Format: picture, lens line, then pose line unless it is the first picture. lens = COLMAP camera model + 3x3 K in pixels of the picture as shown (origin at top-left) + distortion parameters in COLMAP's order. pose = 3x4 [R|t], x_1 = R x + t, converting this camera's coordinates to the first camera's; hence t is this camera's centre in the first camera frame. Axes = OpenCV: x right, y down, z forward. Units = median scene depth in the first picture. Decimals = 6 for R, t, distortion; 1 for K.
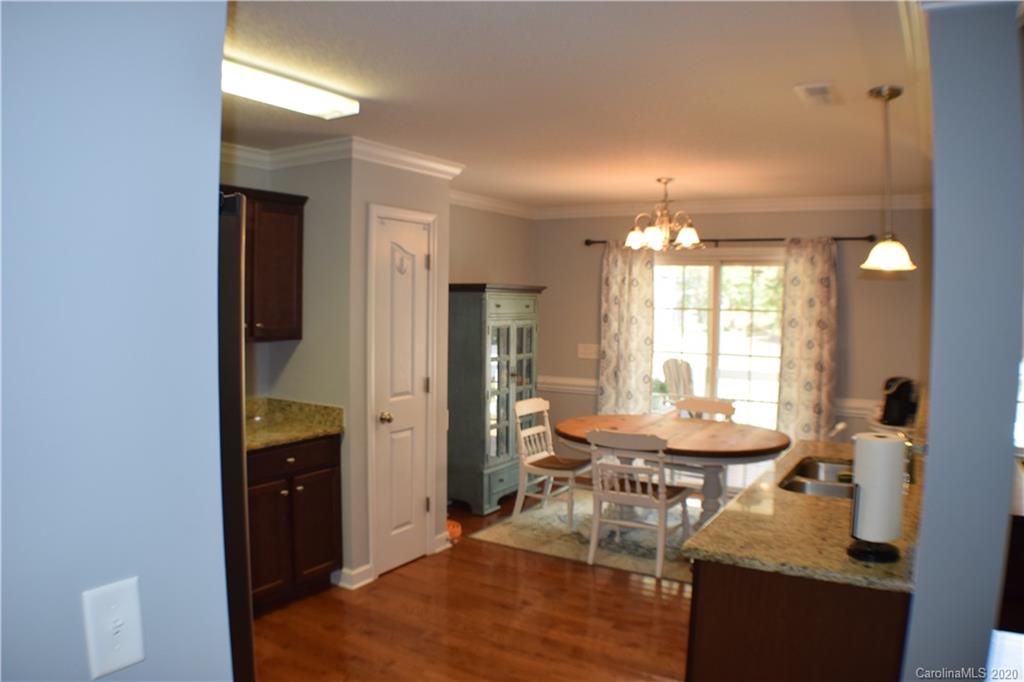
lens RADIAL K [[764.9, 0, 508.7], [0, 764.9, 342.7], [0, 0, 1]] dist [-0.086921, -0.002223]
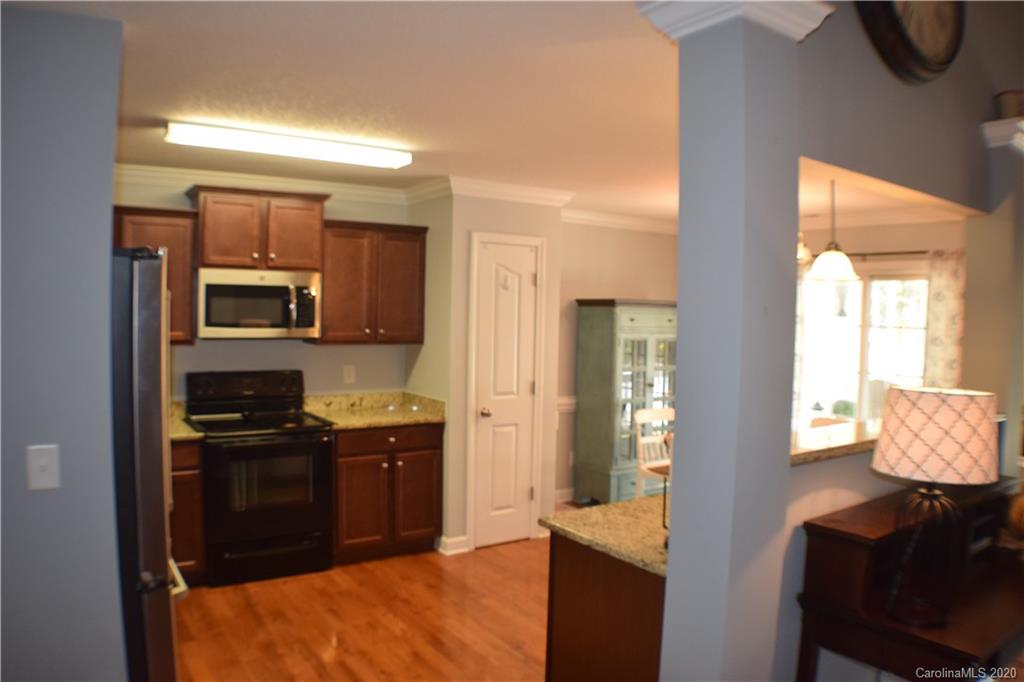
lens RADIAL K [[764.9, 0, 507.5], [0, 764.9, 333.2], [0, 0, 1]] dist [-0.086921, -0.002223]
pose [[0.917700, 0.016394, -0.396936, 0.320355], [-0.030770, 0.999080, -0.029876, 0.010154], [0.396080, 0.039631, 0.917360, -0.064373]]
